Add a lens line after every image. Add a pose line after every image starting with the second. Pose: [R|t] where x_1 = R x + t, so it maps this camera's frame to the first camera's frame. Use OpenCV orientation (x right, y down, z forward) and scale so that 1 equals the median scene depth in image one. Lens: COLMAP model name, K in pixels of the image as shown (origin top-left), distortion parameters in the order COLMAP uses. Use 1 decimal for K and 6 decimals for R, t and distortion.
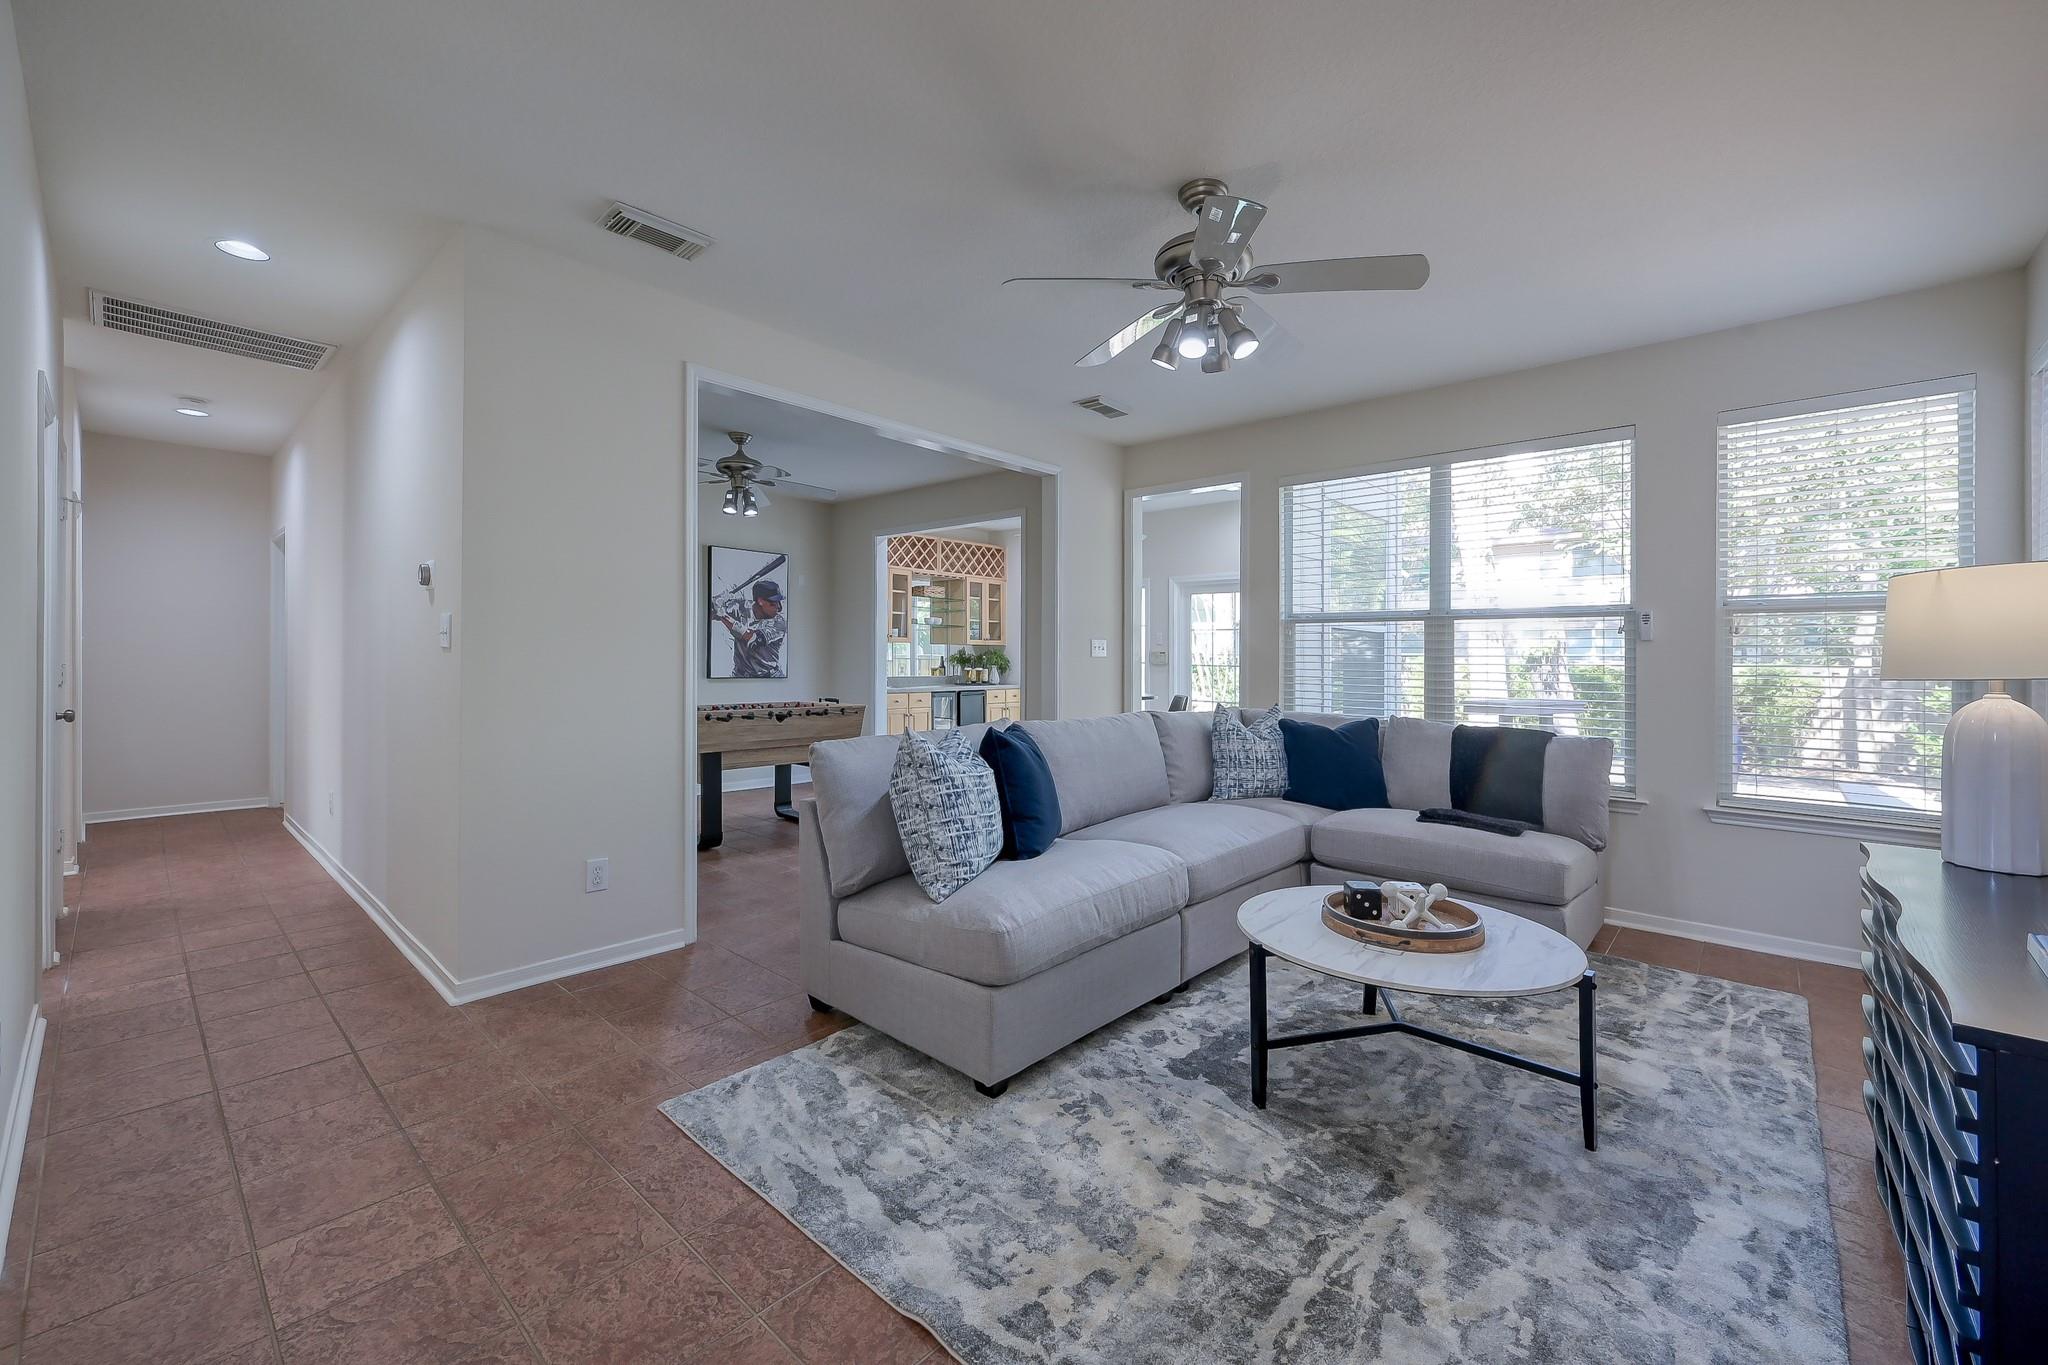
lens RADIAL K [[811.8, 0, 1036.8], [0, 811.8, 660.8], [0, 0, 1]] dist [0.004413, -0.000220]
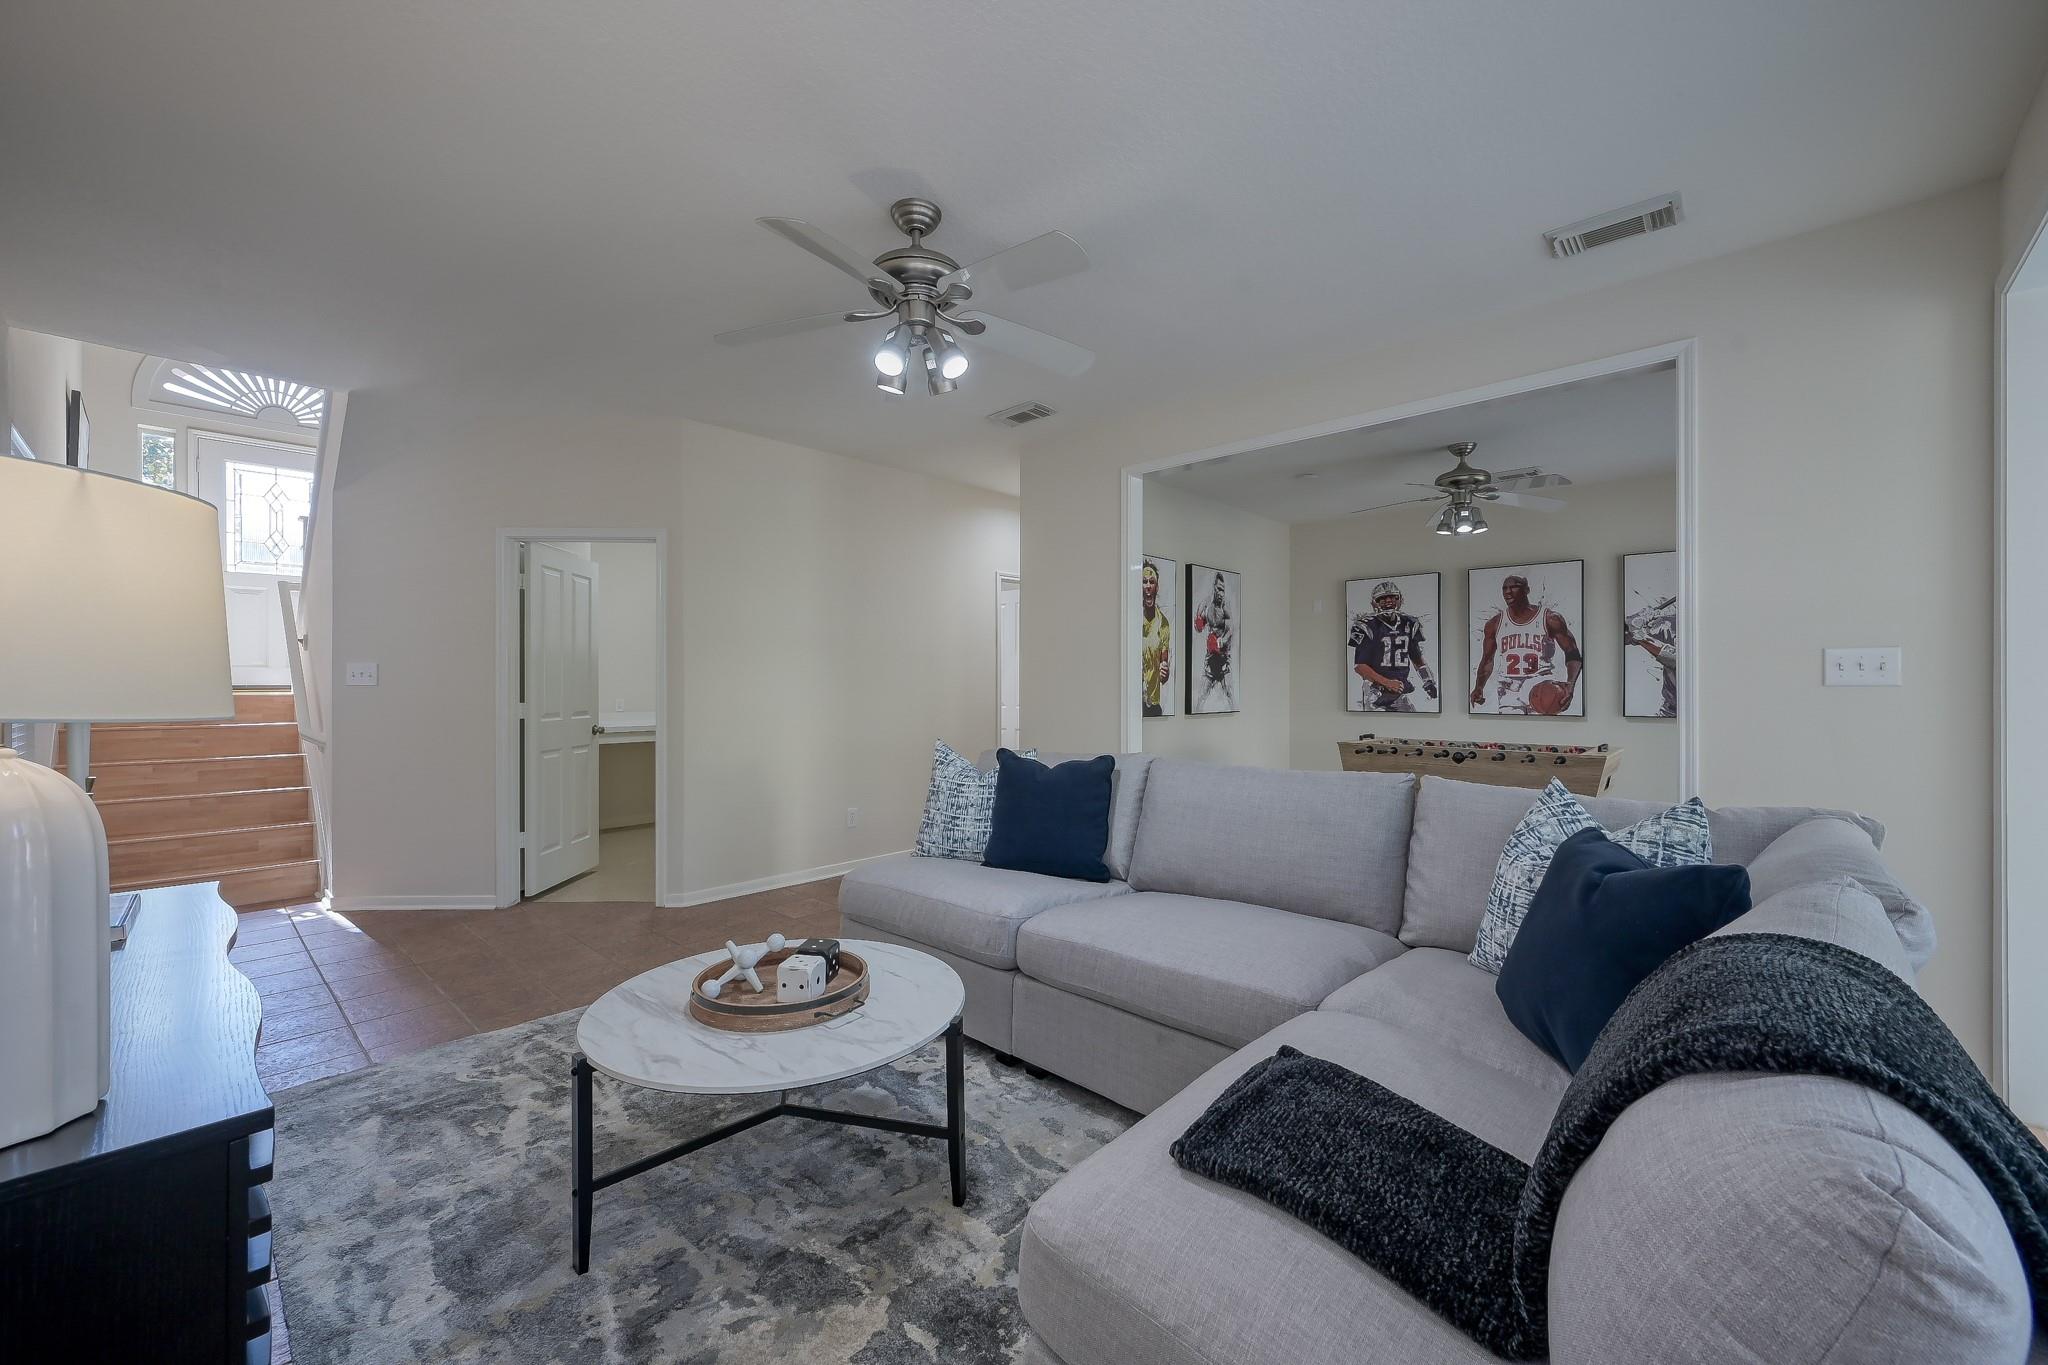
lens RADIAL K [[811.8, 0, 1042.7], [0, 811.8, 700.3], [0, 0, 1]] dist [0.004413, -0.000220]
pose [[-0.020882, 0.005934, -0.999764, 0.559535], [-0.003823, 0.999975, 0.006016, 0.003297], [0.999775, 0.003948, -0.020859, 0.554619]]
